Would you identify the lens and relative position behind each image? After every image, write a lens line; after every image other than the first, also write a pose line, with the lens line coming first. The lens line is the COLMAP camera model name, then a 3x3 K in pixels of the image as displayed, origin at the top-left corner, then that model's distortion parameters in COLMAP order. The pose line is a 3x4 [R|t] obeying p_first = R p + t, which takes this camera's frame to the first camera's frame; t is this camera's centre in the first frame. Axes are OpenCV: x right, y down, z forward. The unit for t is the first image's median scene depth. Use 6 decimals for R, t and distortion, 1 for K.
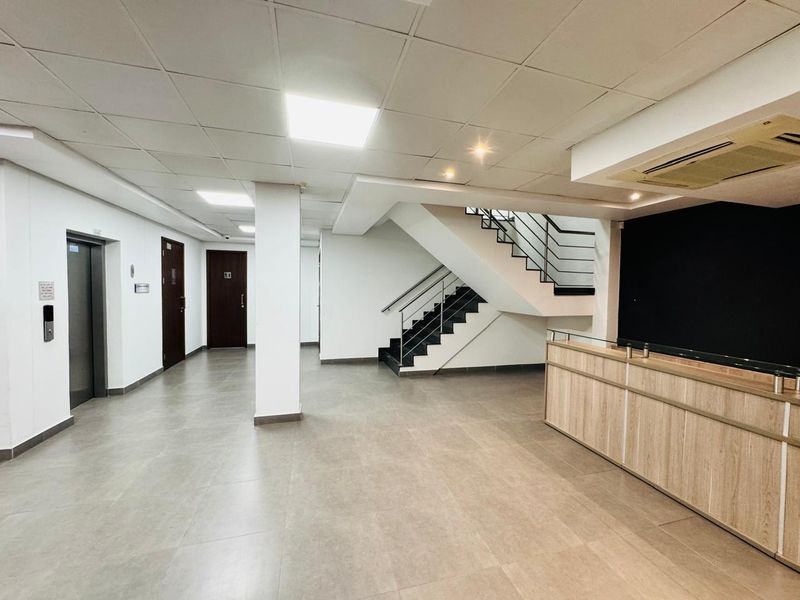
lens RADIAL K [[320.7, 0, 398.0], [0, 320.7, 296.9], [0, 0, 1]] dist [-0.001290, -0.000163]
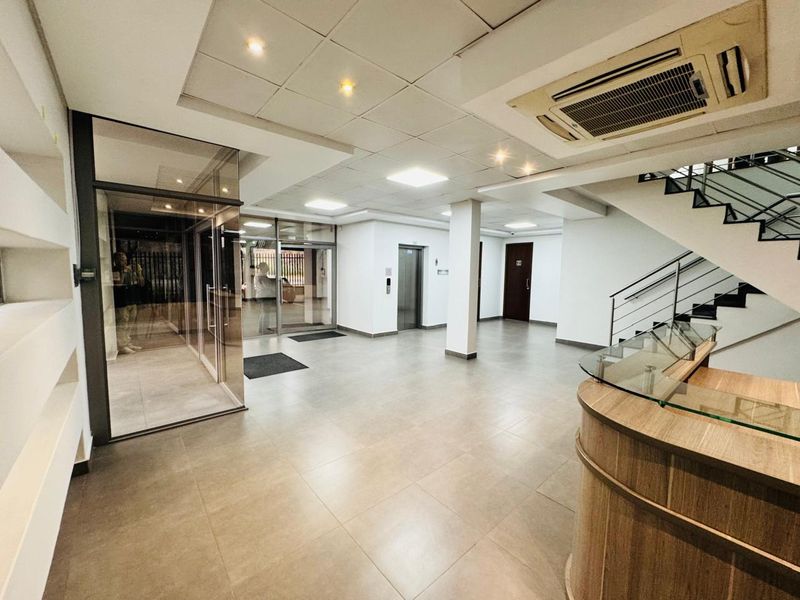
lens RADIAL K [[320.7, 0, 400.1], [0, 320.7, 299.6], [0, 0, 1]] dist [-0.001290, -0.000163]
pose [[0.426671, 0.073903, -0.901382, 0.749839], [-0.036408, 0.997251, 0.064529, 0.019609], [0.903674, 0.005285, 0.428189, 0.071679]]
